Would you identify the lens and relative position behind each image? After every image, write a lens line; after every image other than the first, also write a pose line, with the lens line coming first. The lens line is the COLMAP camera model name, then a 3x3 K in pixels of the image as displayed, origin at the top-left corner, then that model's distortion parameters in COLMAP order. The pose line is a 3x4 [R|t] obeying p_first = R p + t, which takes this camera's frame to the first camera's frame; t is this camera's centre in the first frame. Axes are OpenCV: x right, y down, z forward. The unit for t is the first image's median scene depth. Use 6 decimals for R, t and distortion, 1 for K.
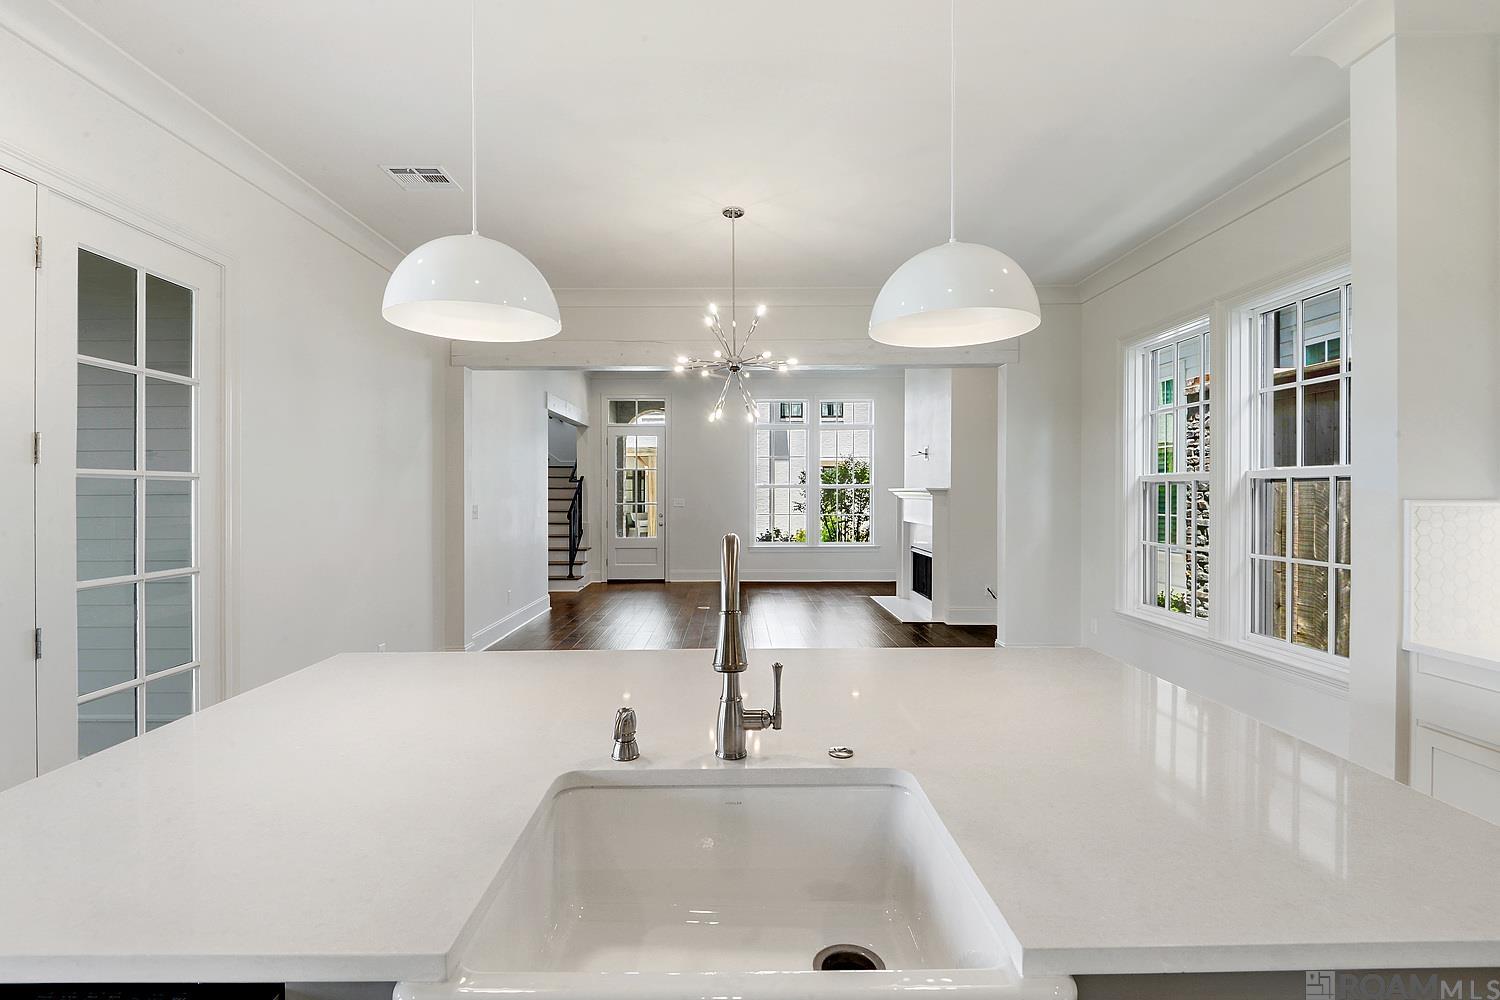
lens RADIAL K [[697.6, 0, 745.9], [0, 697.6, 494.8], [0, 0, 1]] dist [-0.003061, -0.000698]
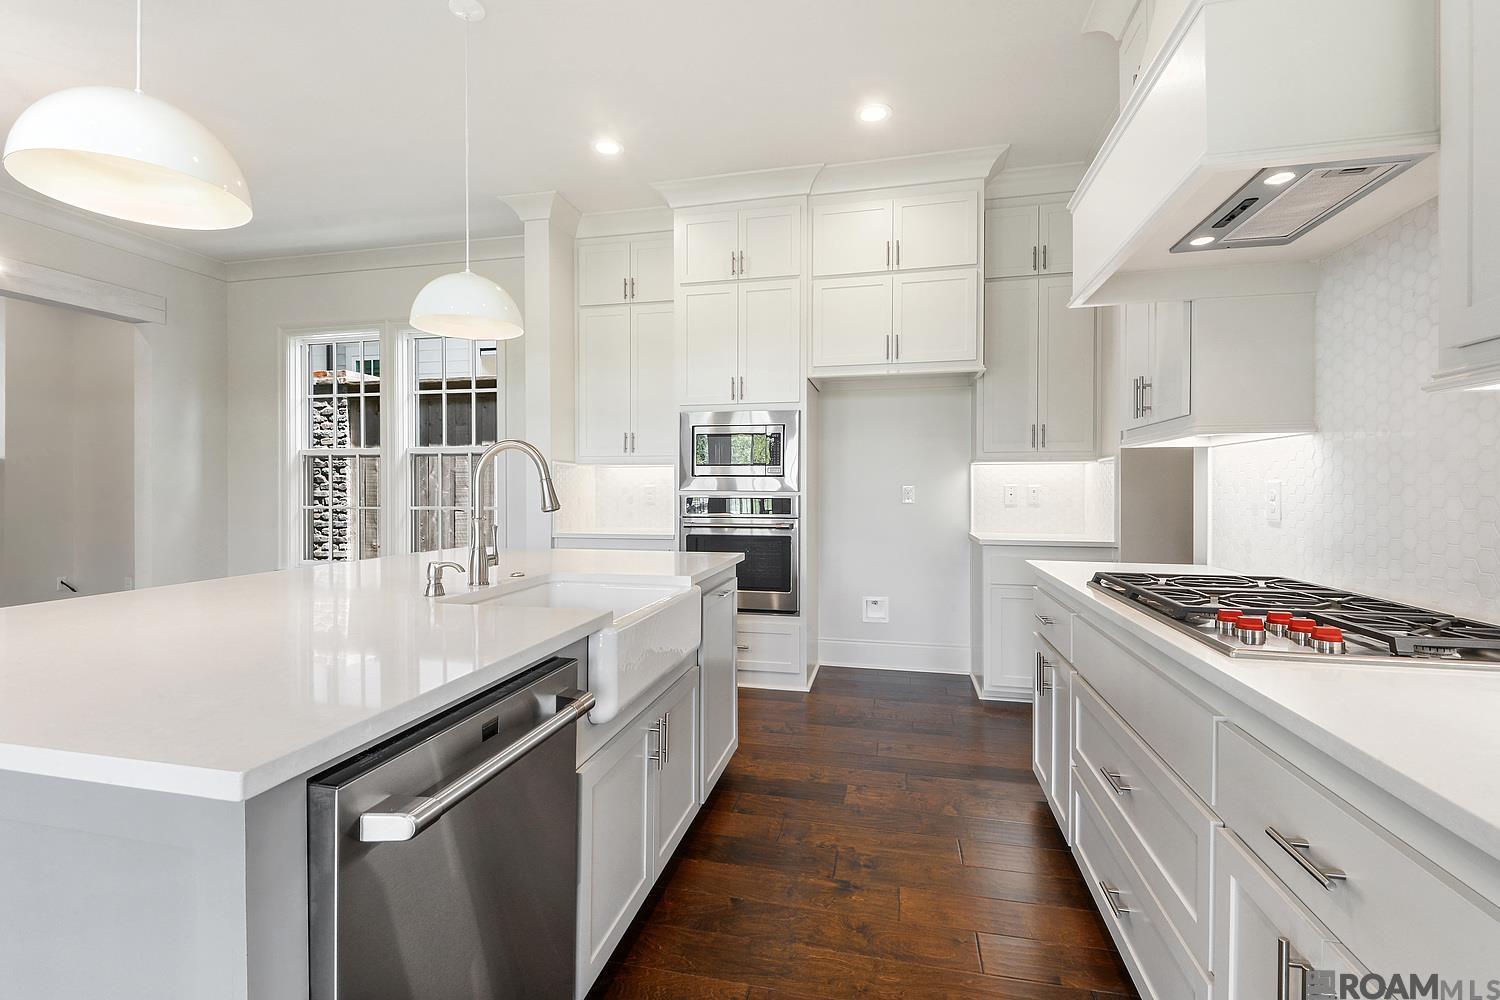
lens RADIAL K [[697.6, 0, 745.9], [0, 697.6, 494.8], [0, 0, 1]] dist [-0.003061, -0.000698]
pose [[0.234625, -0.012663, 0.972003, -0.493319], [0.009719, 0.999896, 0.010681, 0.052306], [-0.972037, 0.006941, 0.234724, 0.003339]]
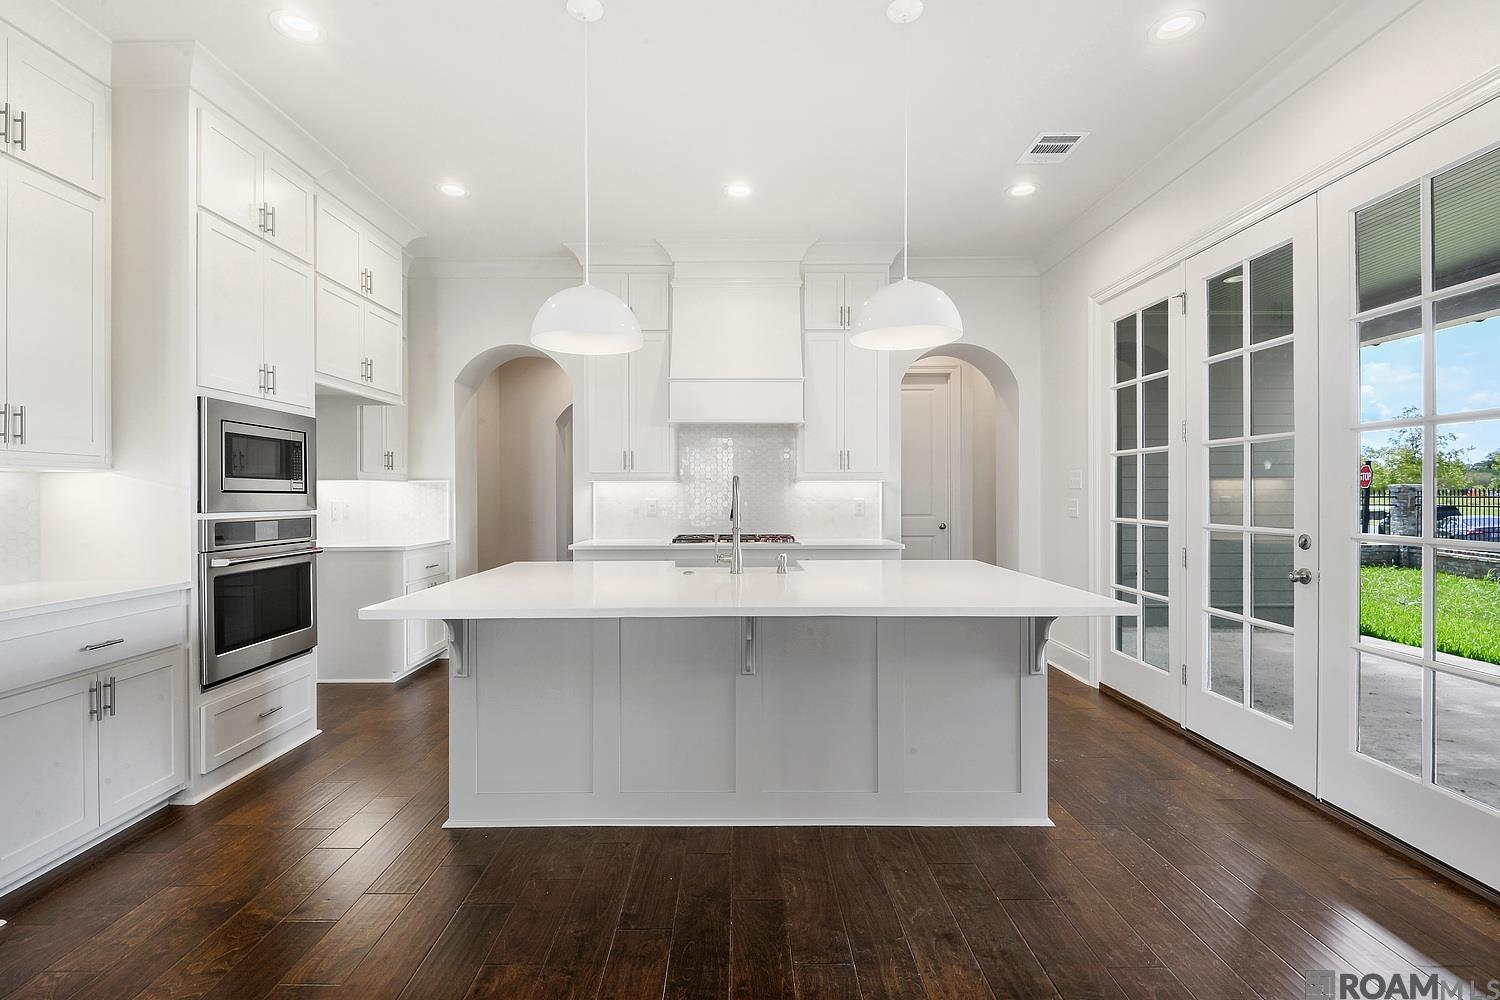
lens RADIAL K [[697.6, 0, 745.9], [0, 697.6, 494.8], [0, 0, 1]] dist [-0.003061, -0.000698]
pose [[-0.999947, -0.004972, 0.009036, -0.018508], [-0.004885, 0.999942, 0.009641, 0.025796], [-0.009084, 0.009597, -0.999913, 1.131802]]
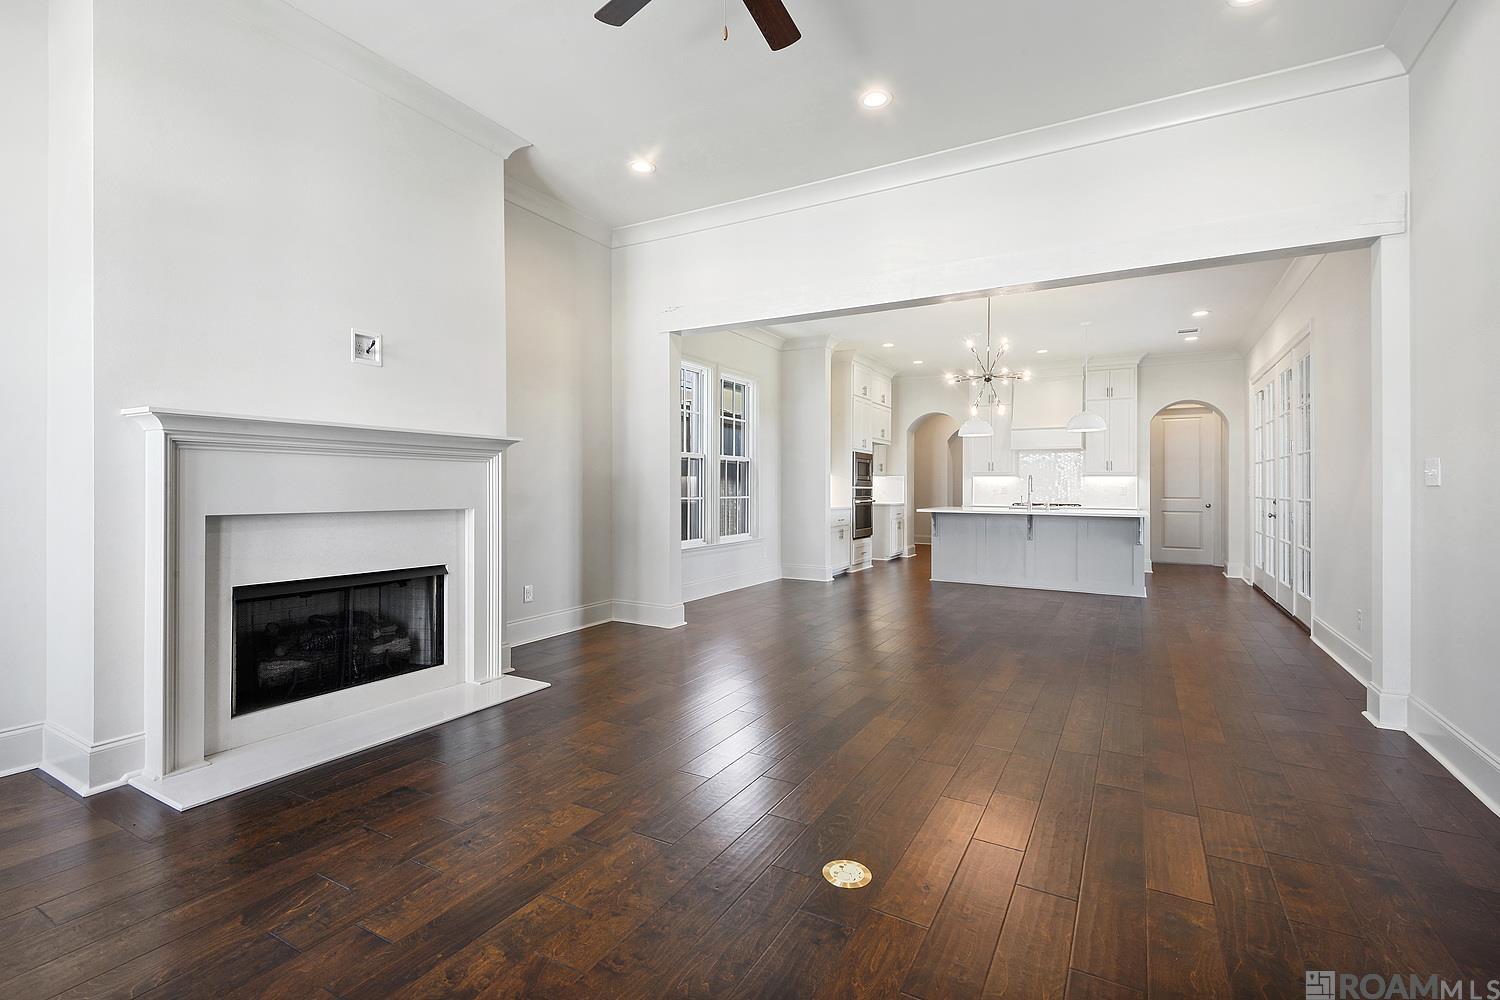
lens RADIAL K [[695.1, 0, 708.3], [0, 695.1, 482.5], [0, 0, 1]] dist [0.000494, 0.000004]
pose [[-0.840776, -0.010212, 0.541287, -0.344048], [-0.008517, 0.999948, 0.005636, 0.032441], [-0.541316, 0.000129, -0.840819, 2.796174]]
